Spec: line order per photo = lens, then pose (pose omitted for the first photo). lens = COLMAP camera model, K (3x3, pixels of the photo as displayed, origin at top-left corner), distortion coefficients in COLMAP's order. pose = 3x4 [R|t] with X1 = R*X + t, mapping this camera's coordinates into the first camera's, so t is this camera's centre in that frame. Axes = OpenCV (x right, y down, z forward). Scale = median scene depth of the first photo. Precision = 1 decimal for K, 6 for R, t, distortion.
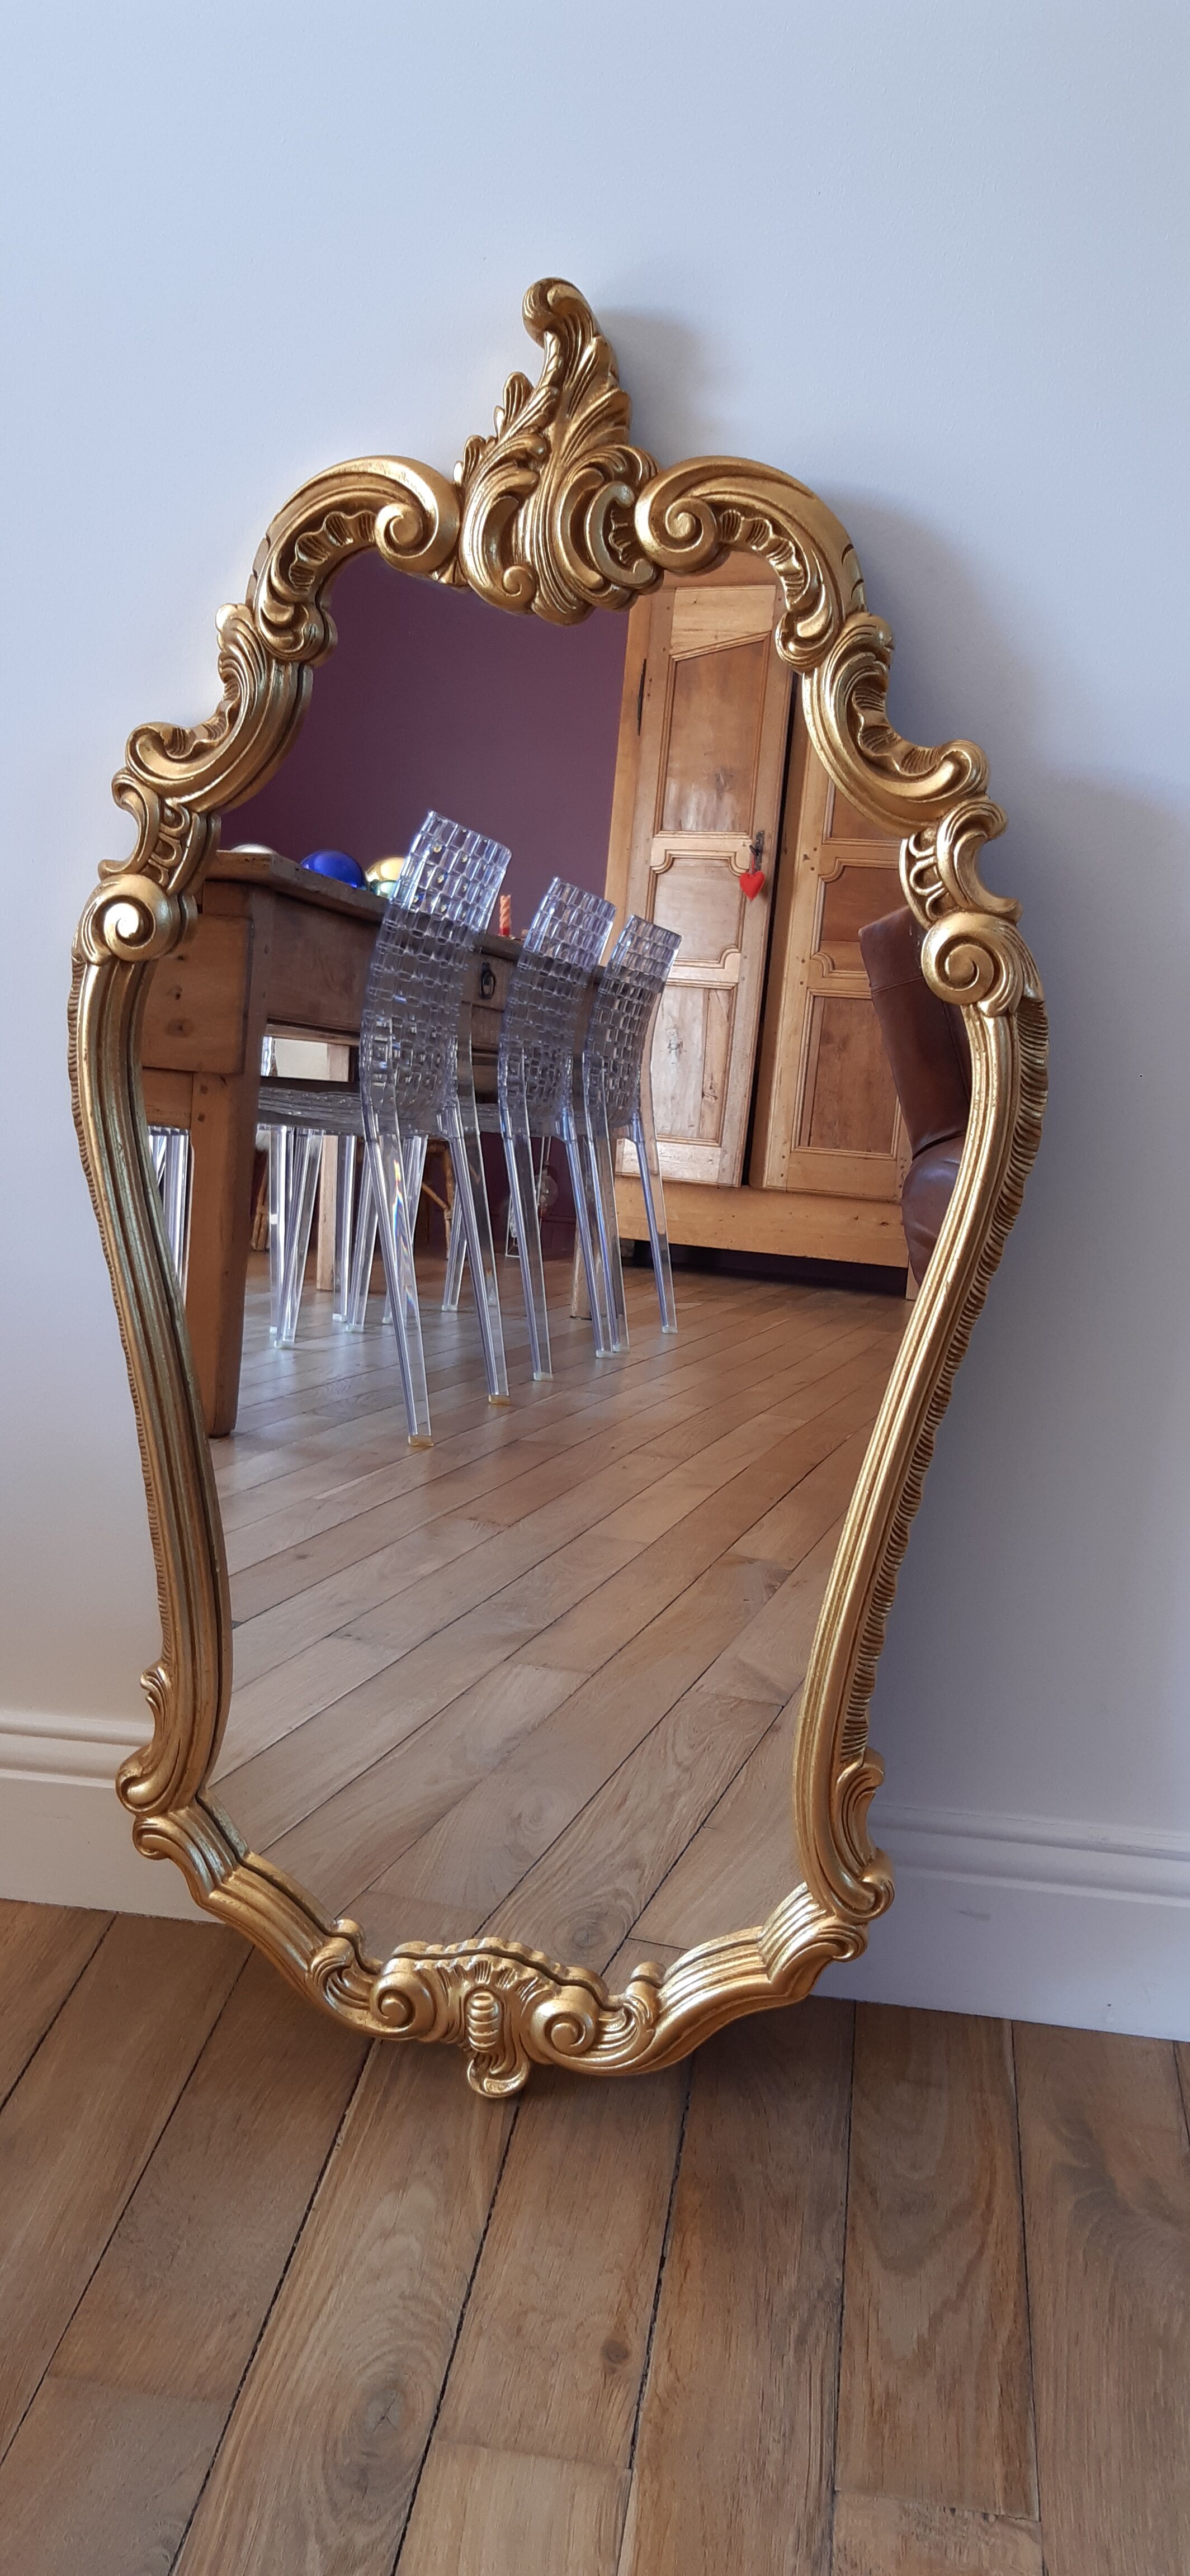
lens RADIAL K [[1960.5, 0, 598.8], [0, 1960.5, 1257.8], [0, 0, 1]] dist [0.048821, -0.118901]
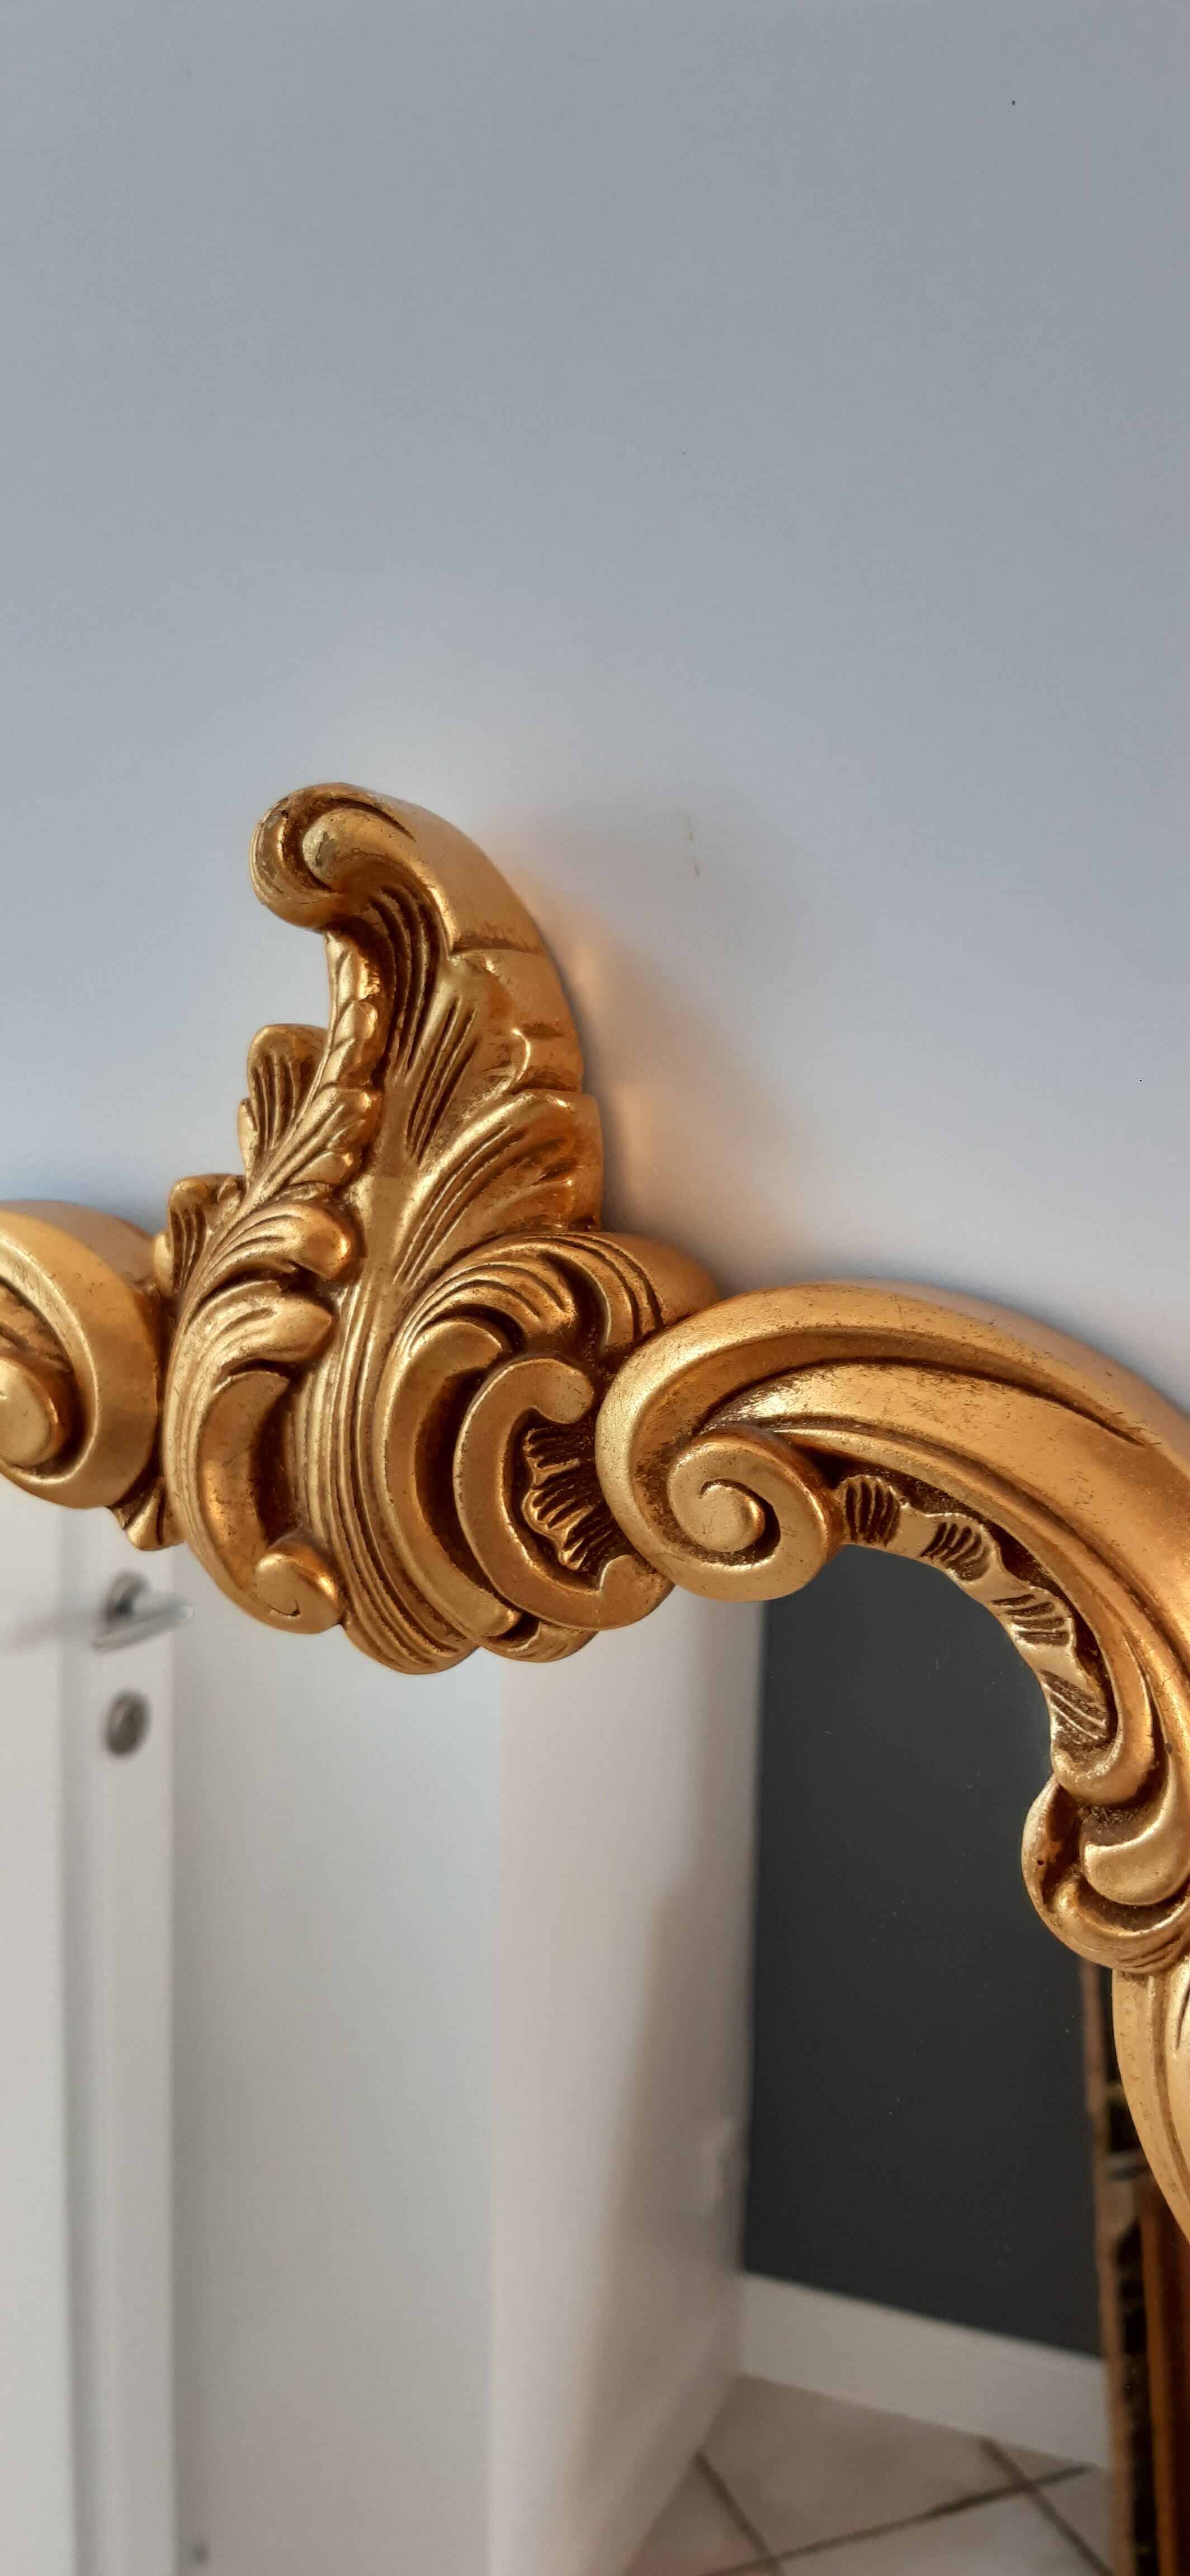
lens RADIAL K [[2125.5, 0, 601.3], [0, 2125.5, 1288.7], [0, 0, 1]] dist [0.055920, 0.001070]
pose [[0.973142, 0.006359, -0.230118, 0.094272], [-0.004106, 0.999939, 0.010264, -0.375719], [0.230170, -0.009044, 0.973109, 0.596434]]
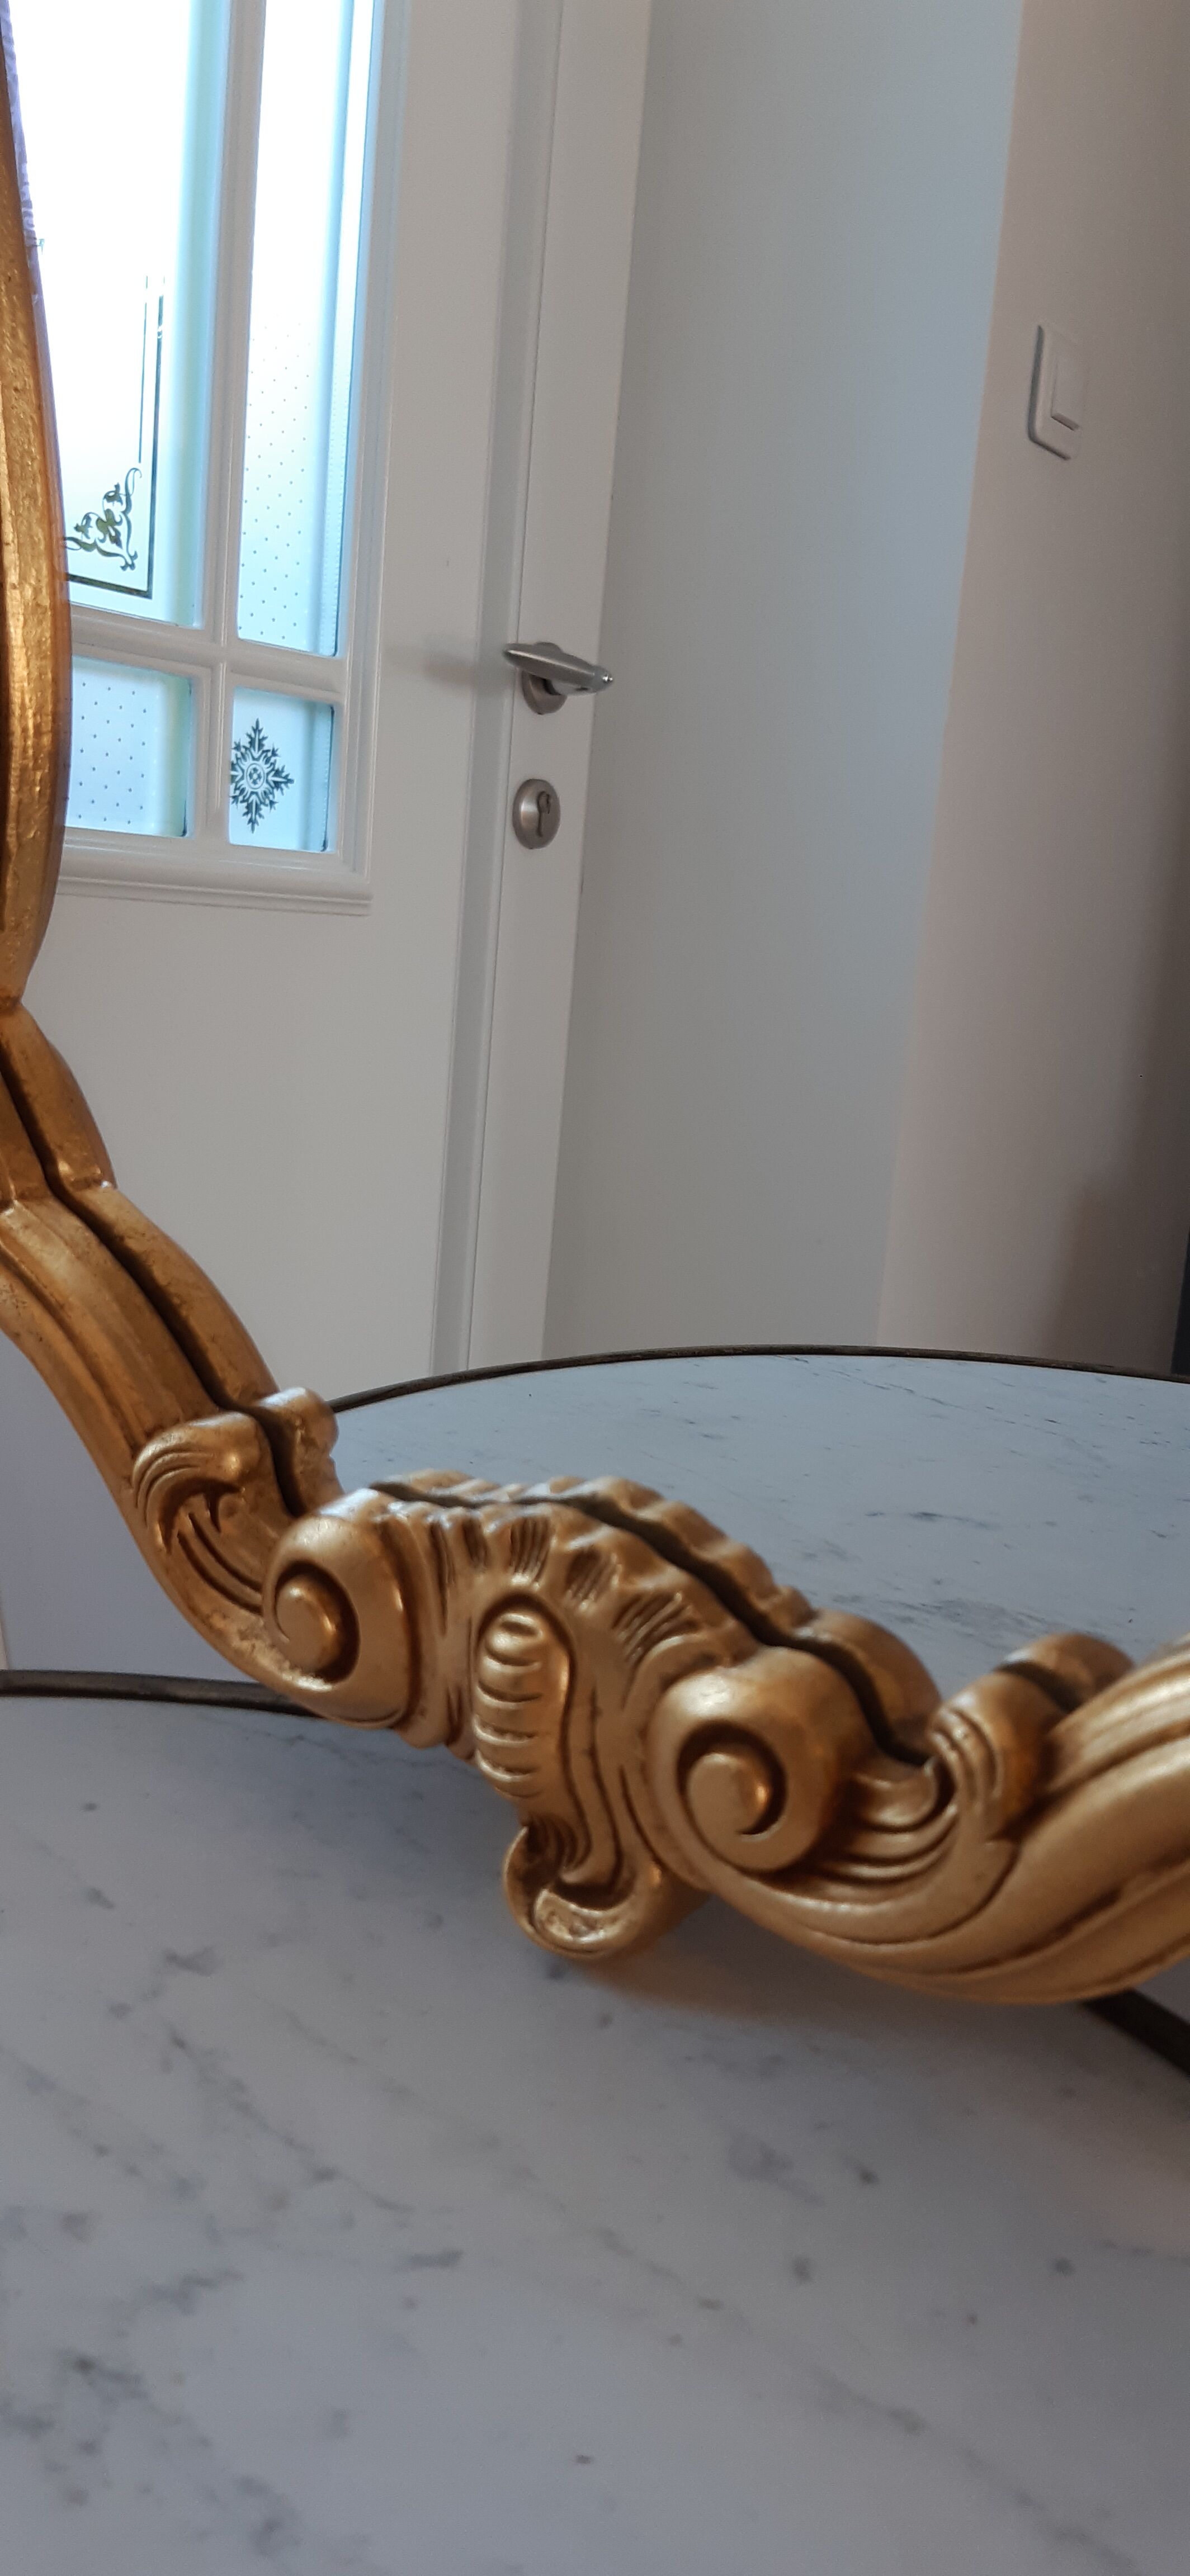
lens RADIAL K [[1960.5, 0, 667.0], [0, 1960.5, 1296.2], [0, 0, 1]] dist [0.048821, -0.118901]
pose [[0.903002, 0.119849, -0.412582, 0.091489], [-0.095882, 0.992301, 0.078396, 0.322525], [0.418801, -0.031233, 0.907541, 0.792577]]
